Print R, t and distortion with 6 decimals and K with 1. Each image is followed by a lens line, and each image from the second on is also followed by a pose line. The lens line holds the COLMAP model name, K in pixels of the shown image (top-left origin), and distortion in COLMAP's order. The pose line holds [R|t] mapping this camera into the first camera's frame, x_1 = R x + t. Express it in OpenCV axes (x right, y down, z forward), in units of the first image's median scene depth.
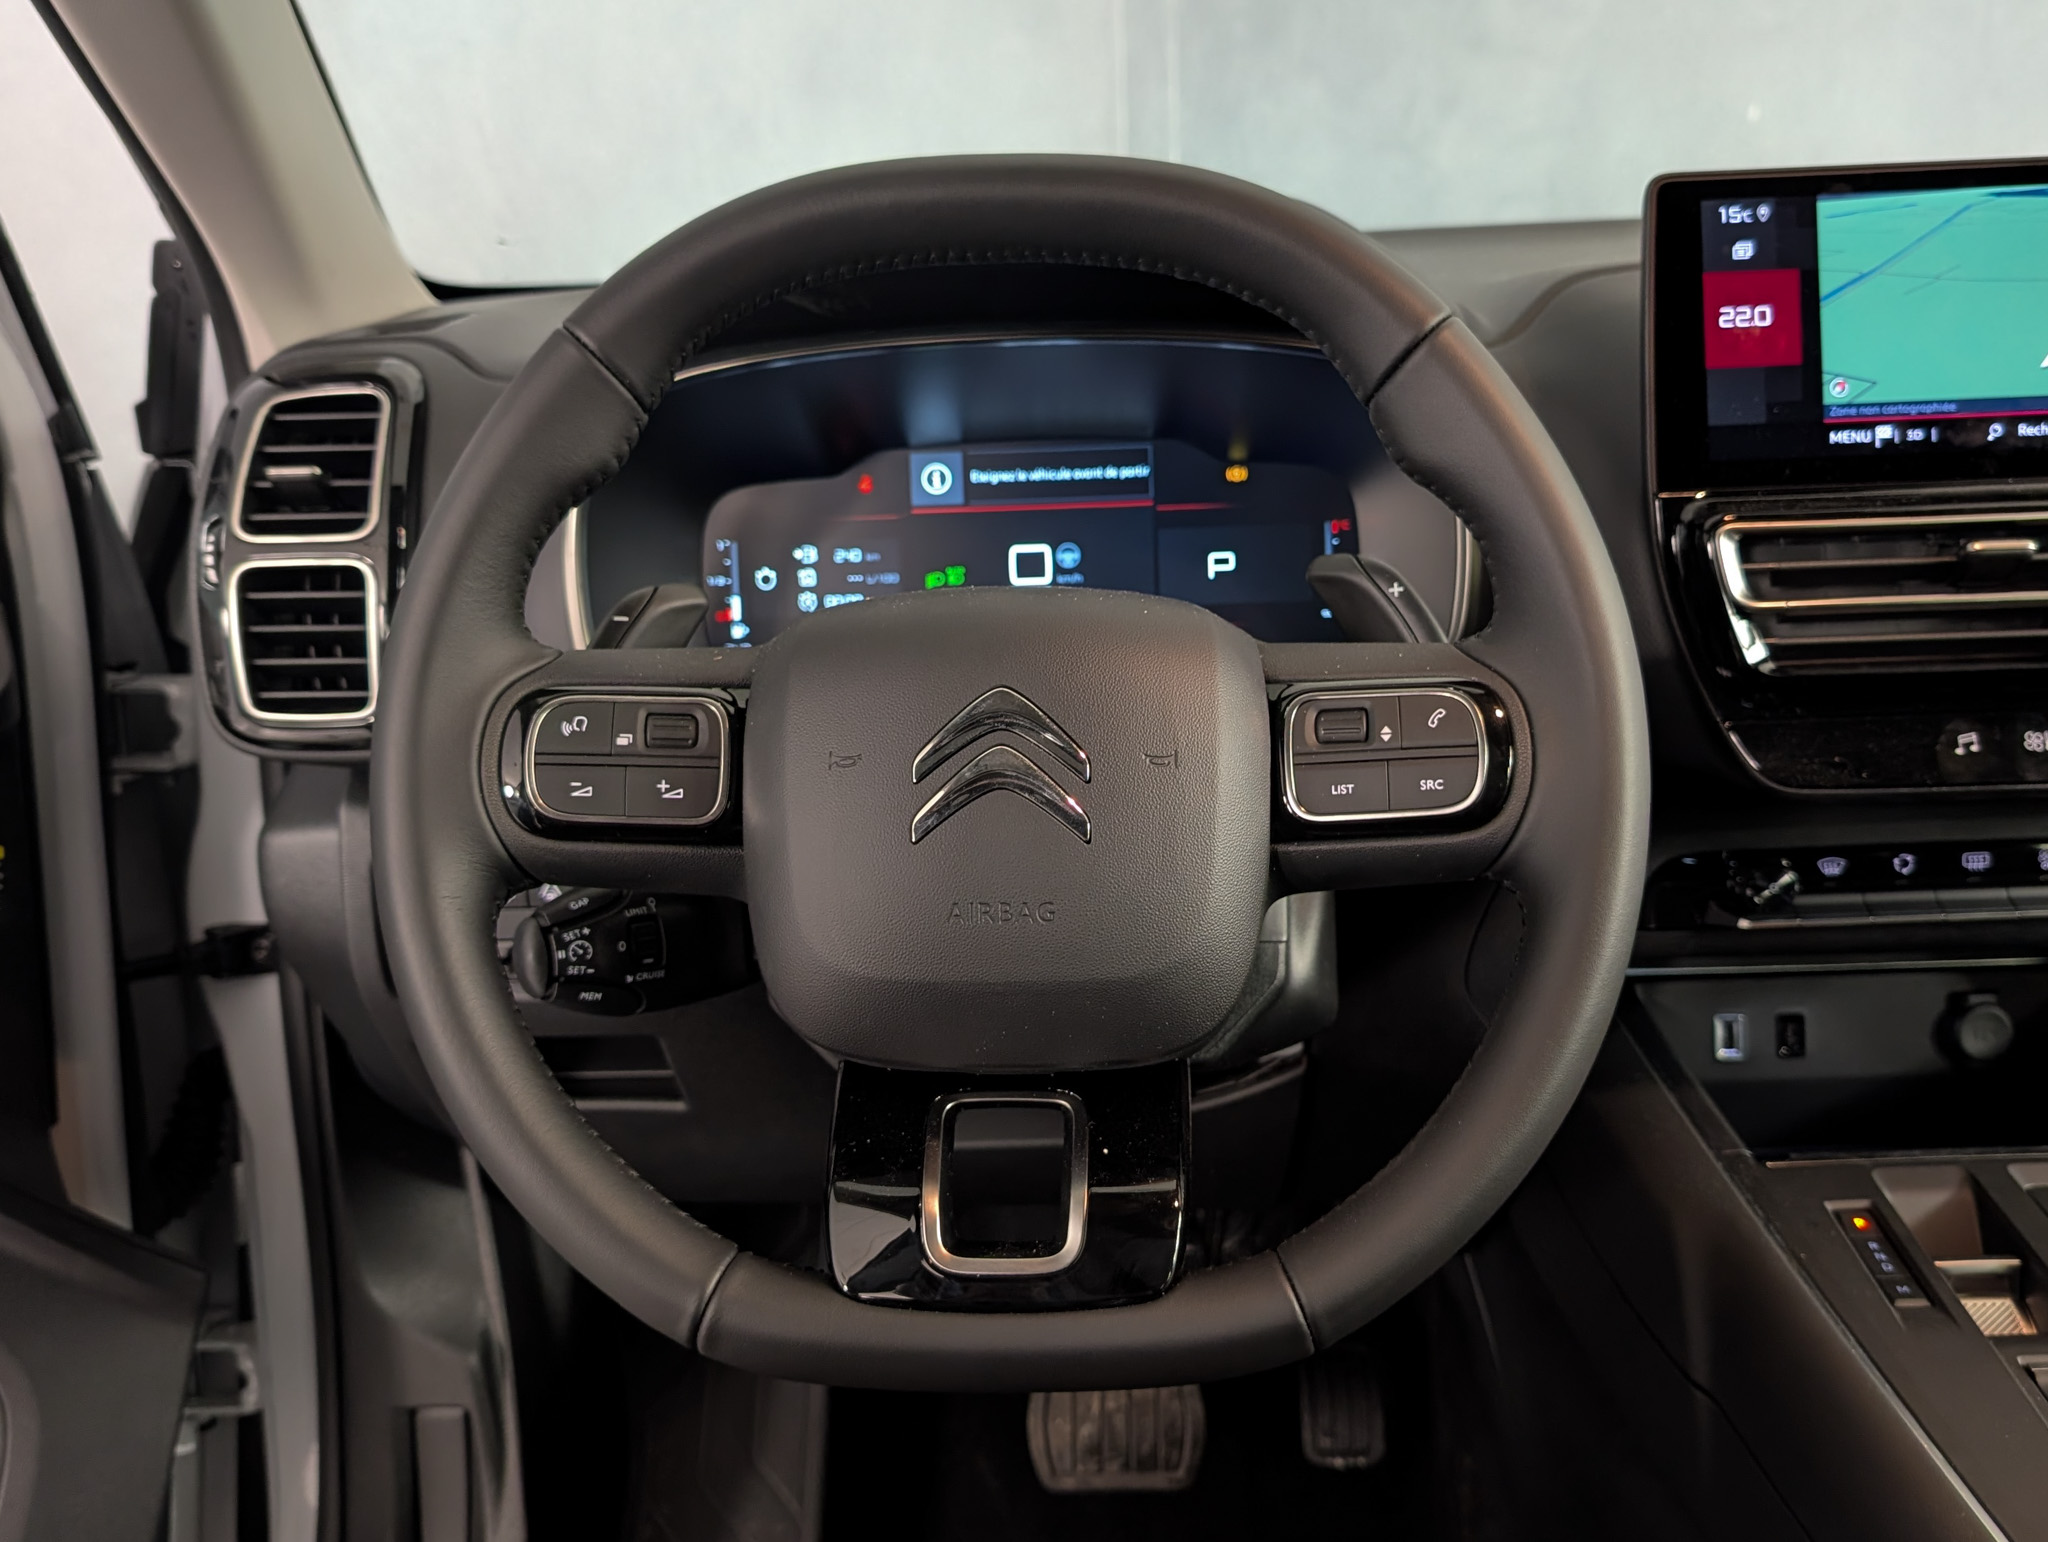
lens RADIAL K [[1970.7, 0, 1024.0], [0, 1970.7, 771.0], [0, 0, 1]] dist [0.071900, -0.214385]
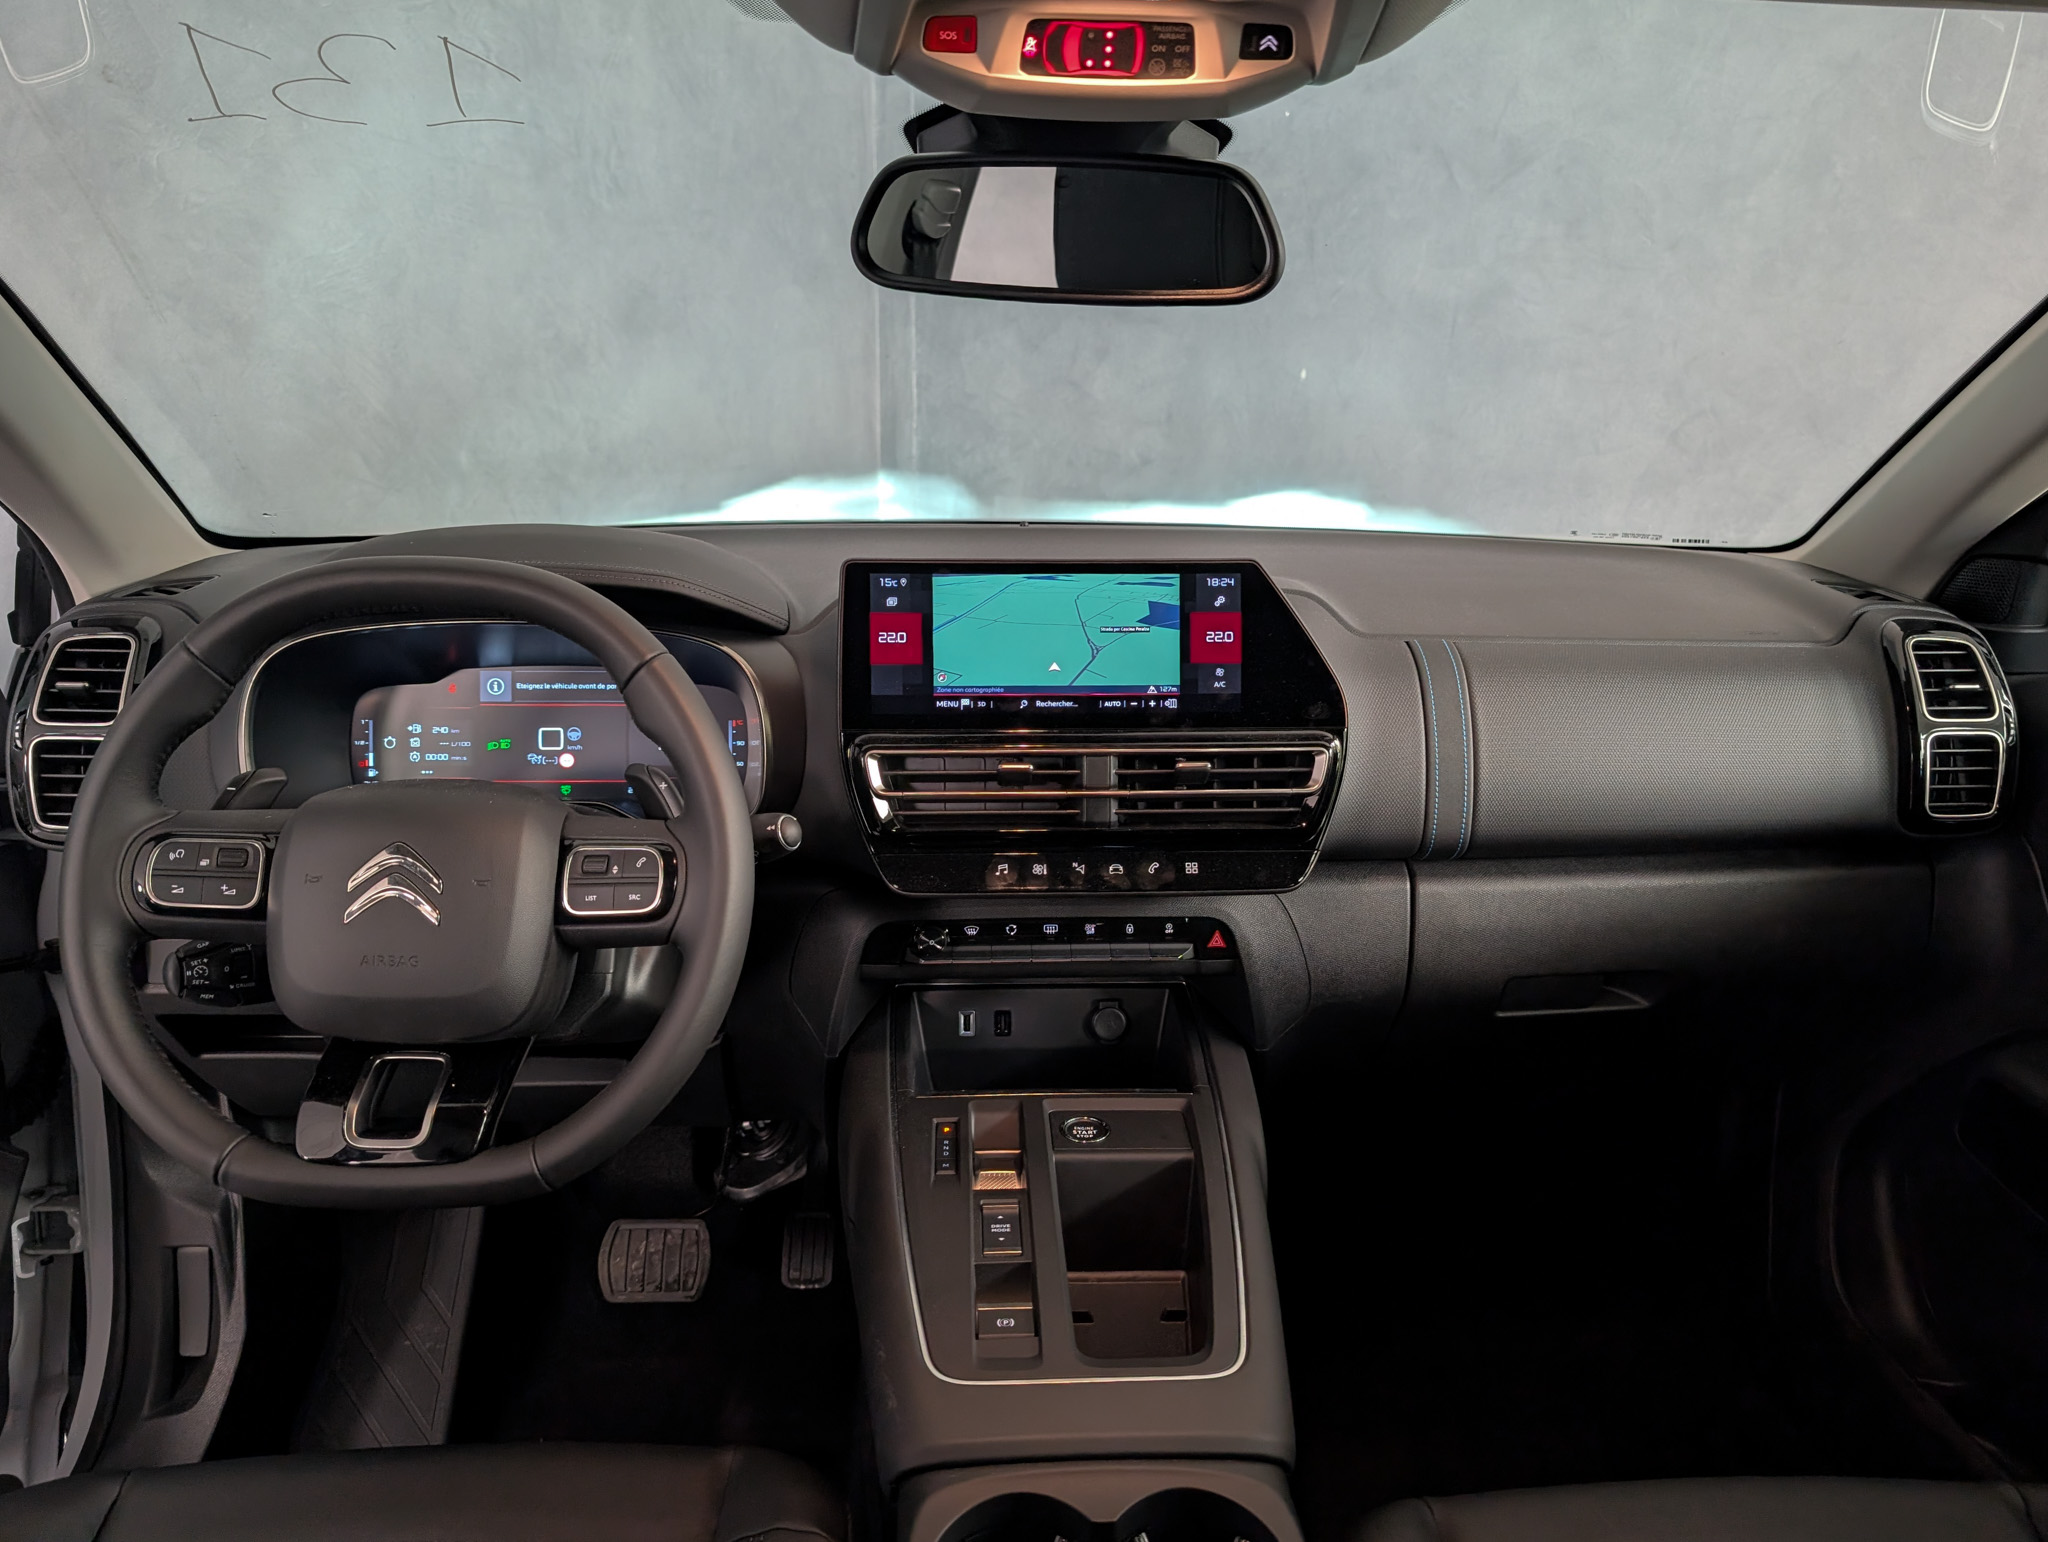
lens RADIAL K [[1544.4, 0, 1024.0], [0, 1544.4, 771.0], [0, 0, 1]] dist [0.049911, -0.069503]
pose [[0.995614, 0.030983, 0.088279, 0.354503], [-0.029488, 0.999400, -0.018194, -0.079625], [-0.088790, 0.015511, 0.995930, -0.439606]]
